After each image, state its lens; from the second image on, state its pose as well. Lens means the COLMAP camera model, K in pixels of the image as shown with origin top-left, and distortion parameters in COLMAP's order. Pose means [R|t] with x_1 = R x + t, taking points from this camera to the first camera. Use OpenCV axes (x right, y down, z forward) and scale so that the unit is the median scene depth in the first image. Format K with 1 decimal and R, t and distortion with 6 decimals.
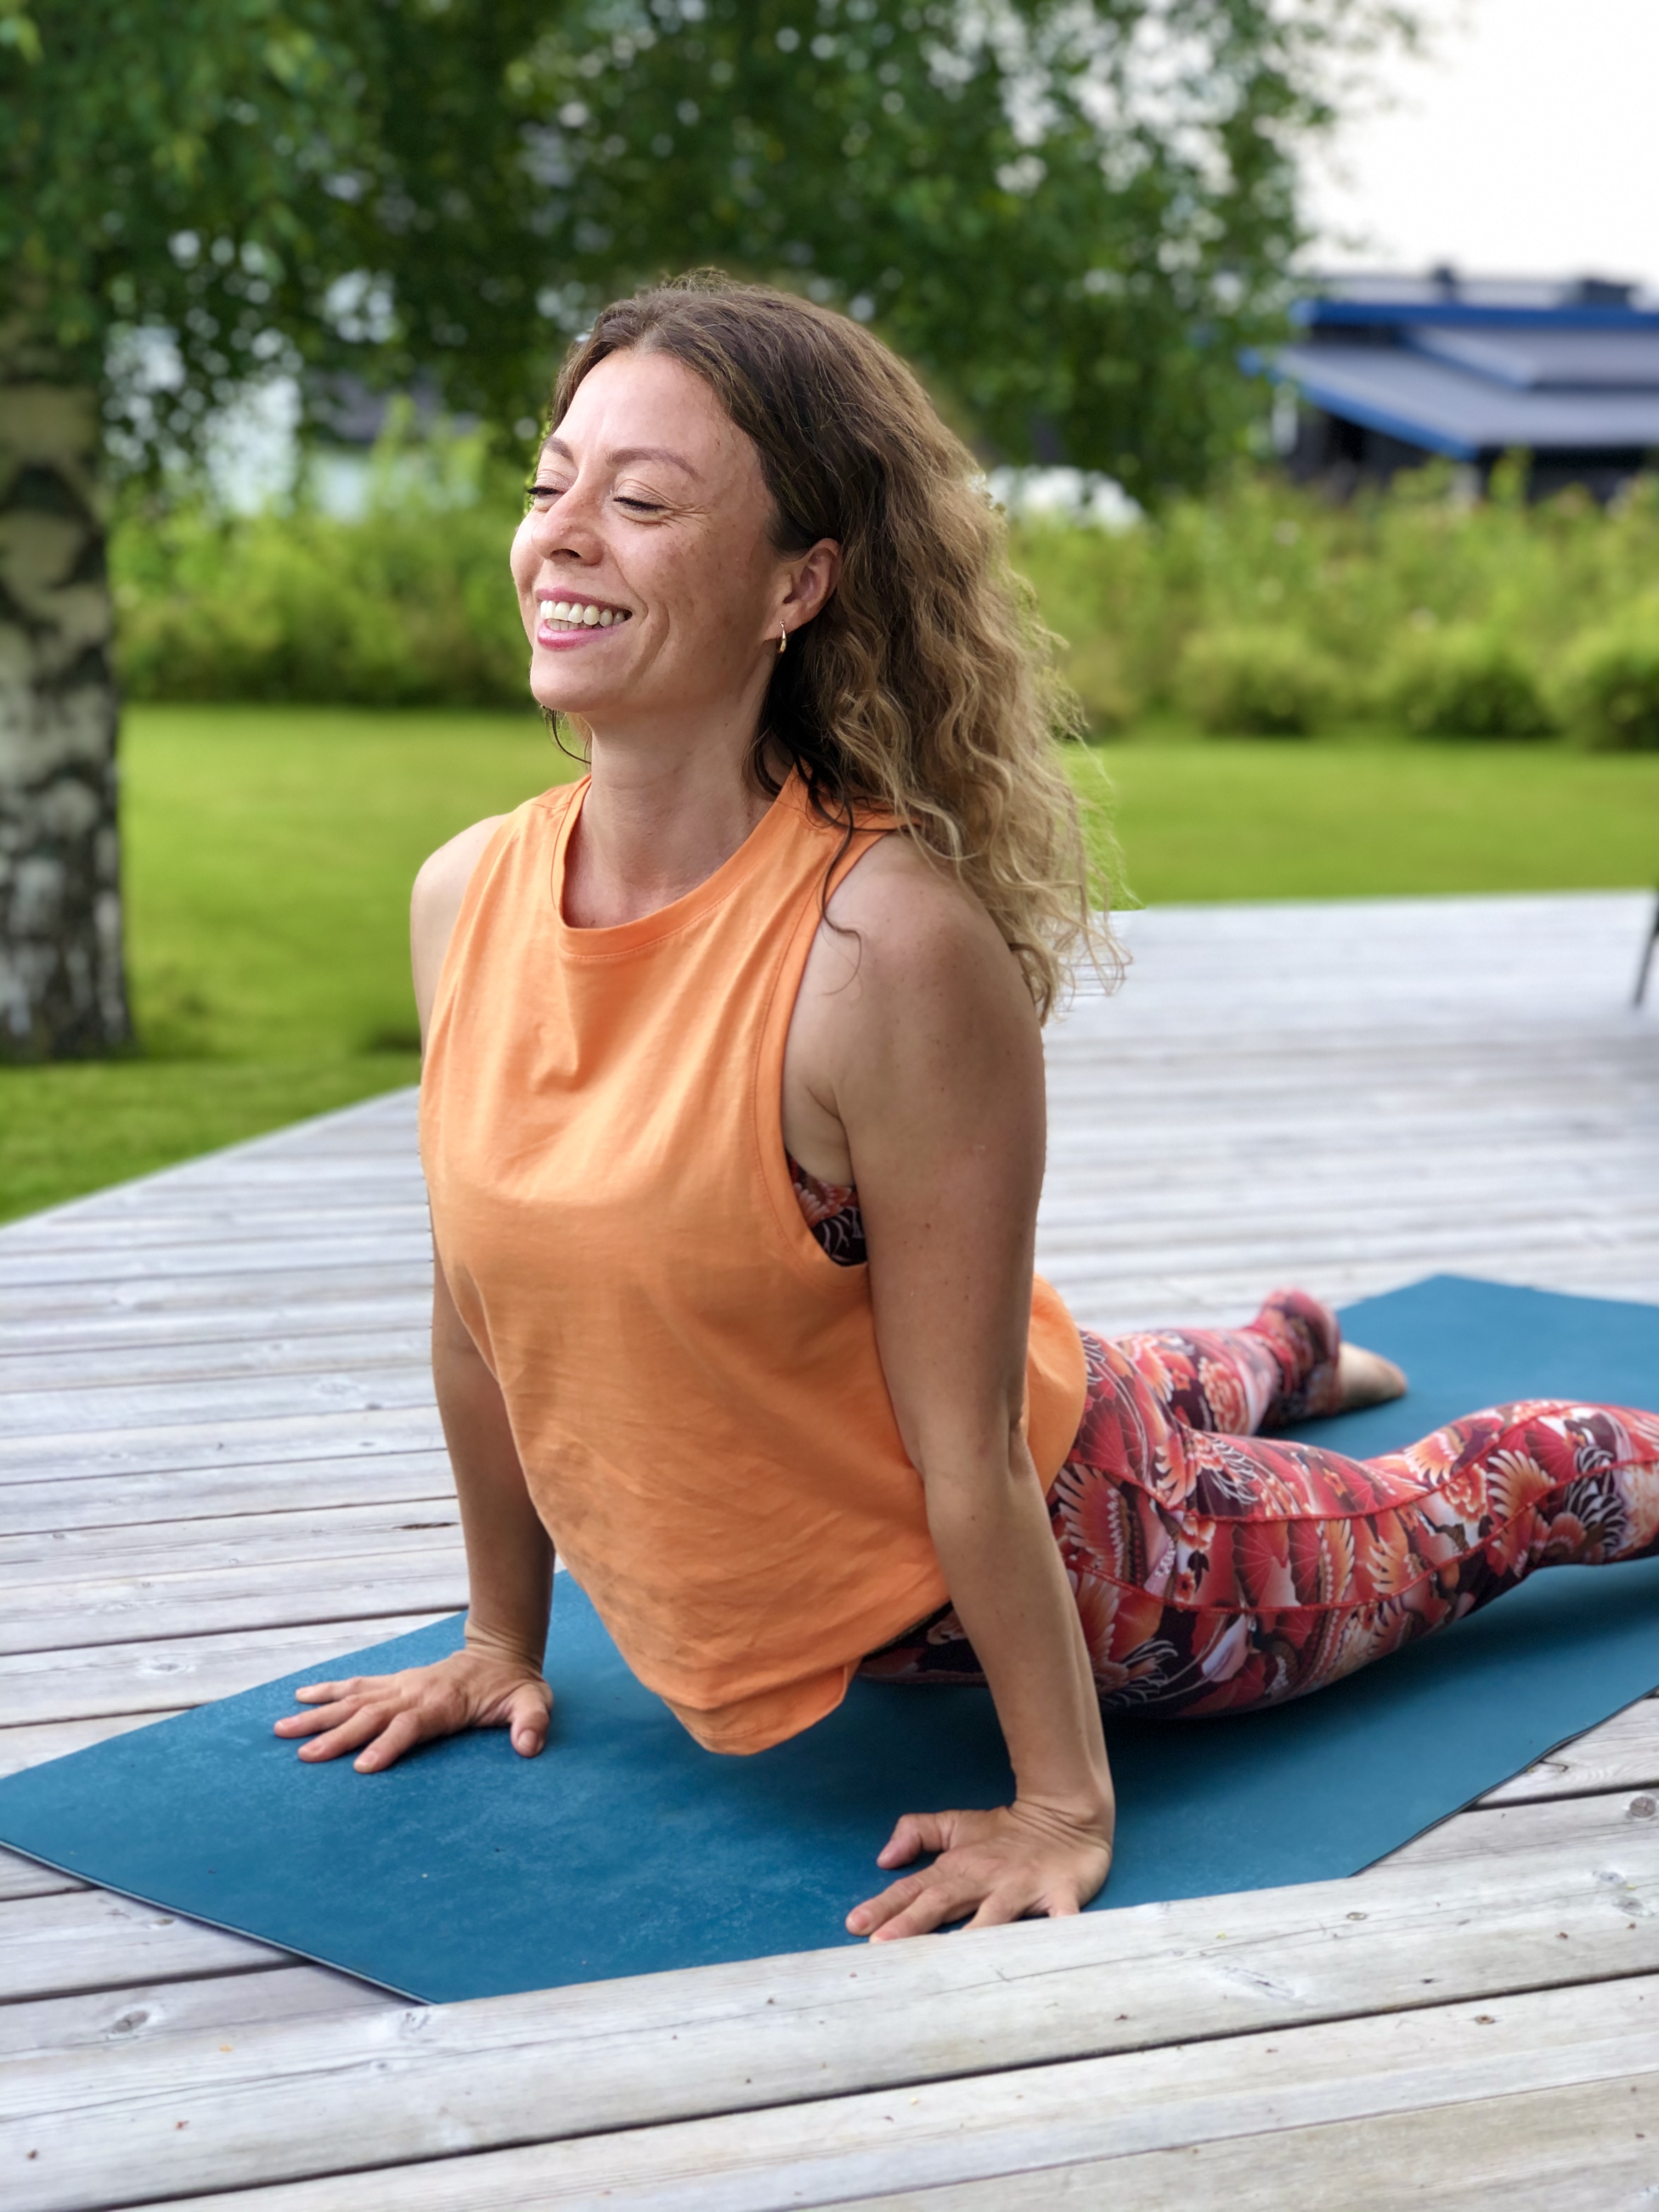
lens RADIAL K [[3652.8, 0, 829.5], [0, 3652.8, 1106.0], [0, 0, 1]] dist [0.019964, 0.286290]
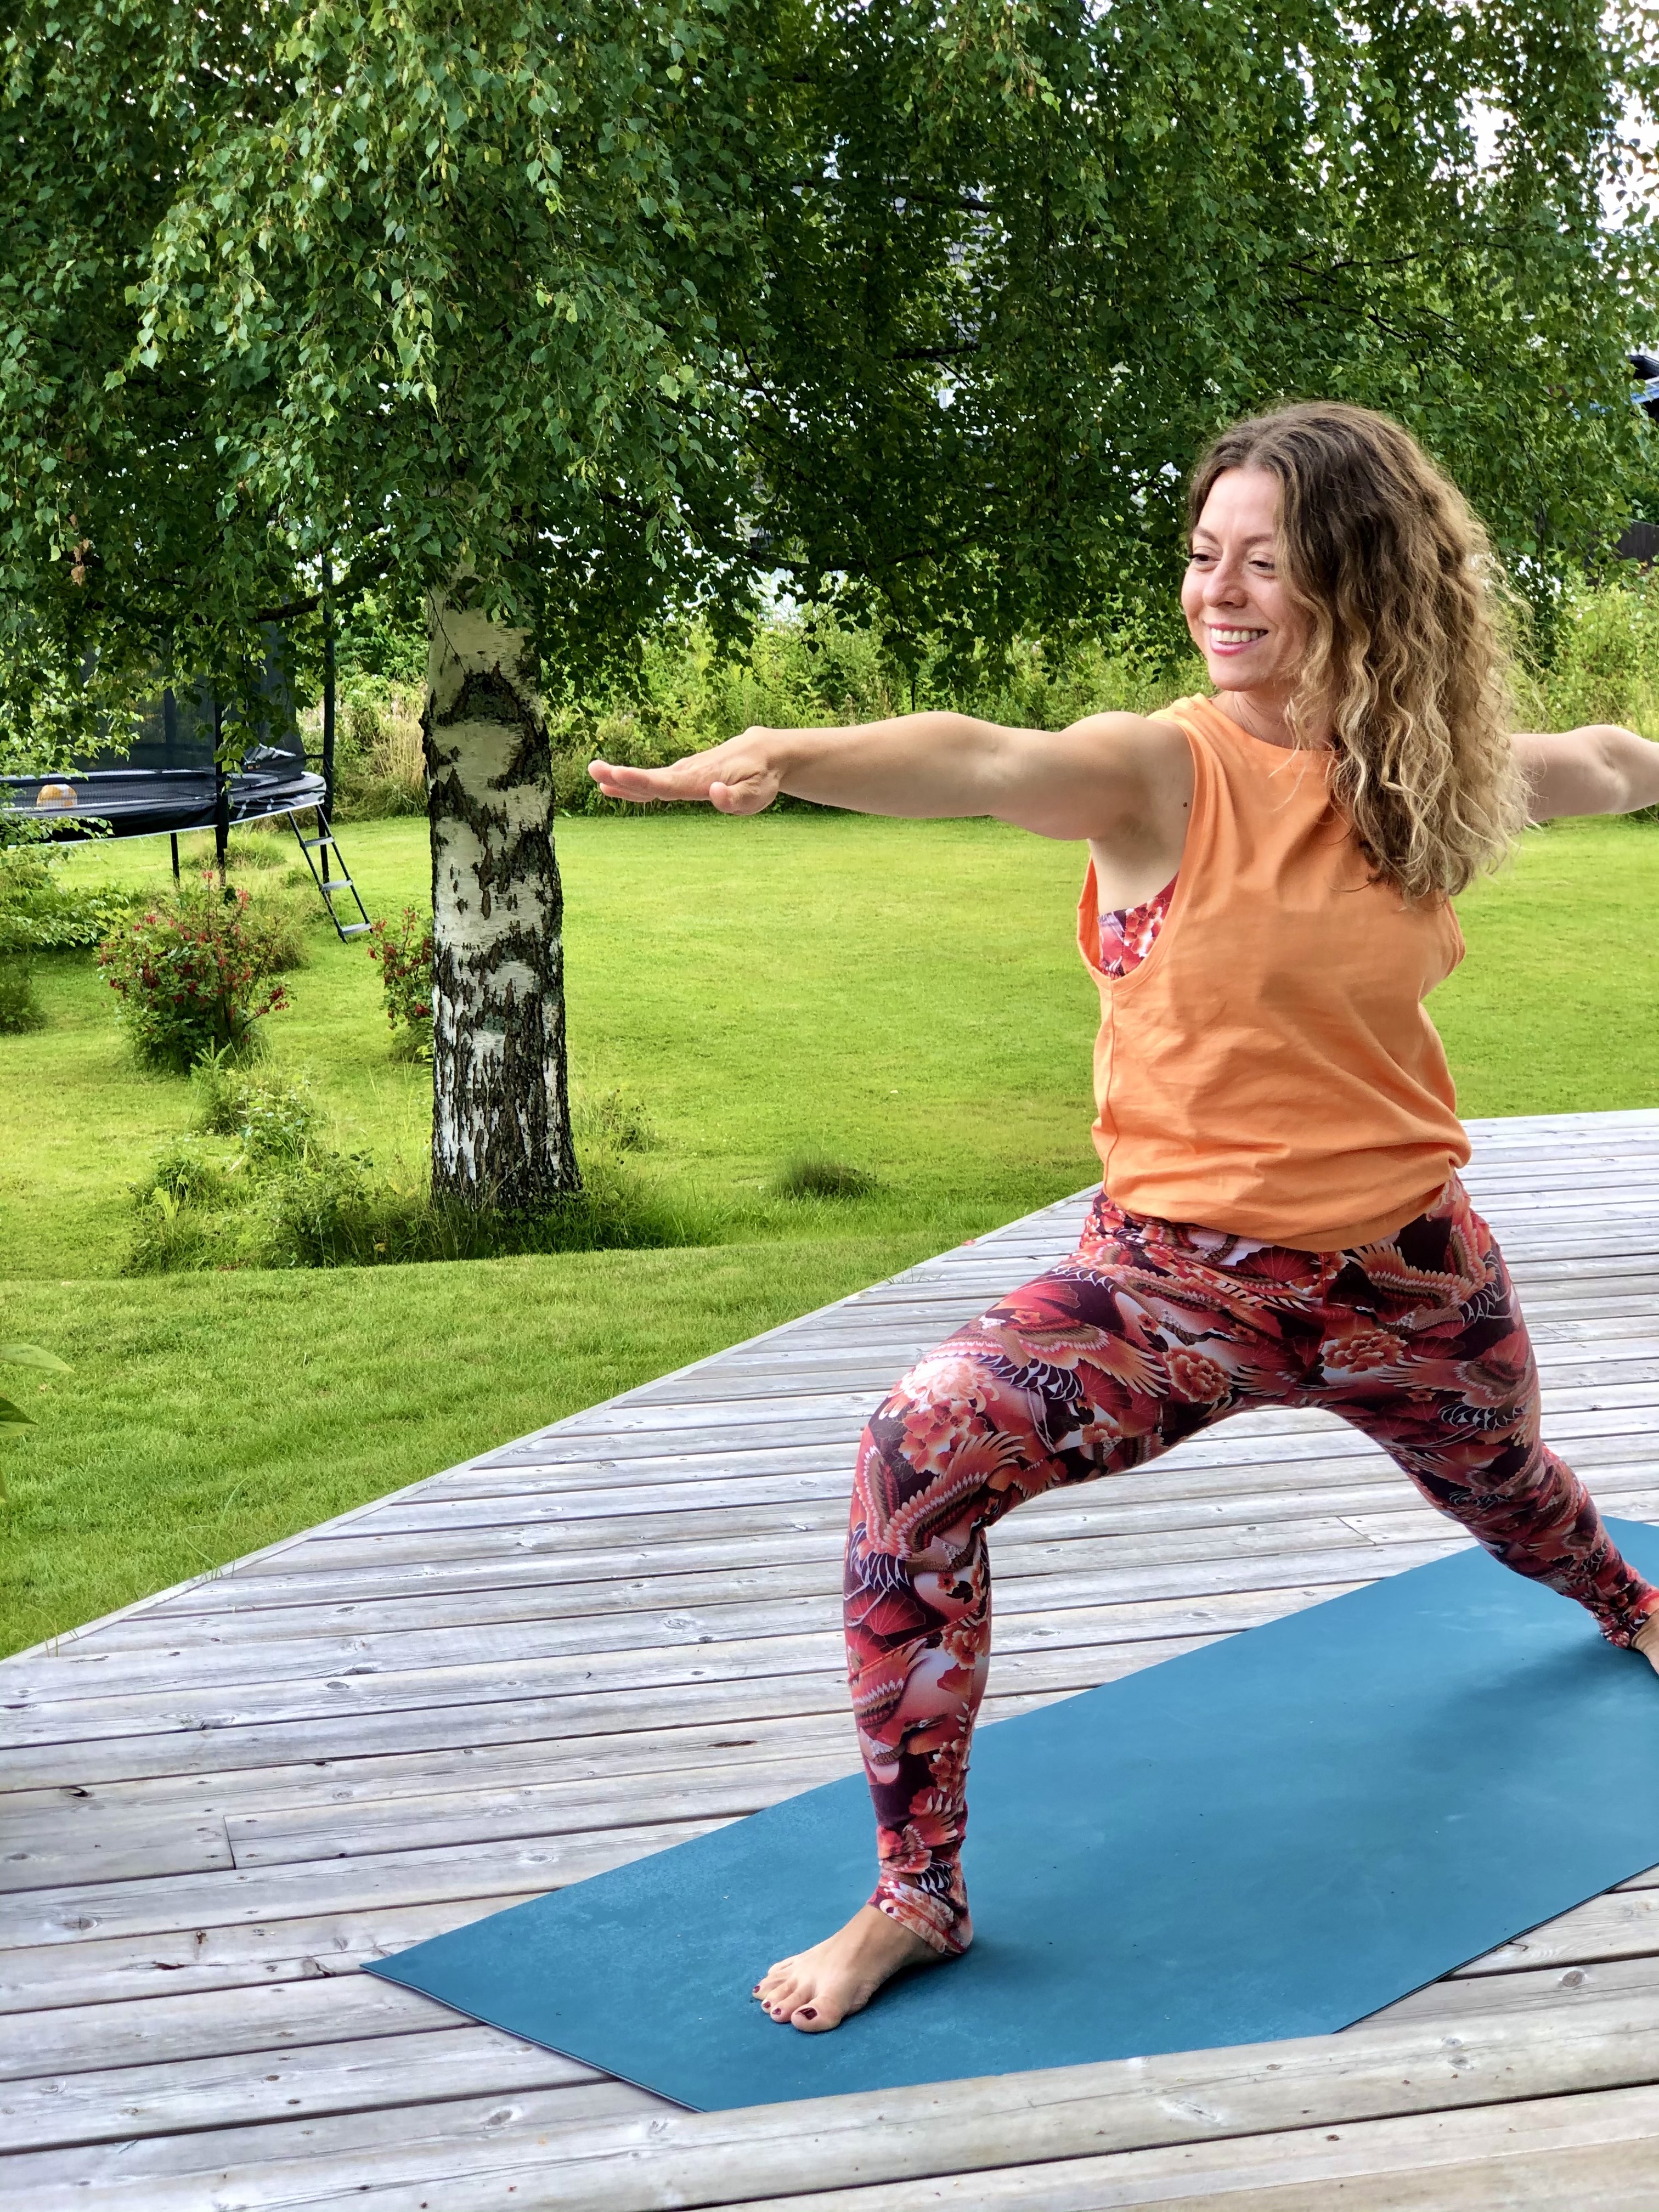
lens RADIAL K [[3918.2, 0, 829.5], [0, 3918.2, 1106.0], [0, 0, 1]] dist [0.048933, 0.206980]
pose [[0.990555, -0.017625, -0.135979, 0.139601], [0.018296, 0.999826, 0.003691, -0.138897], [0.135890, -0.006144, 0.990705, -0.477230]]
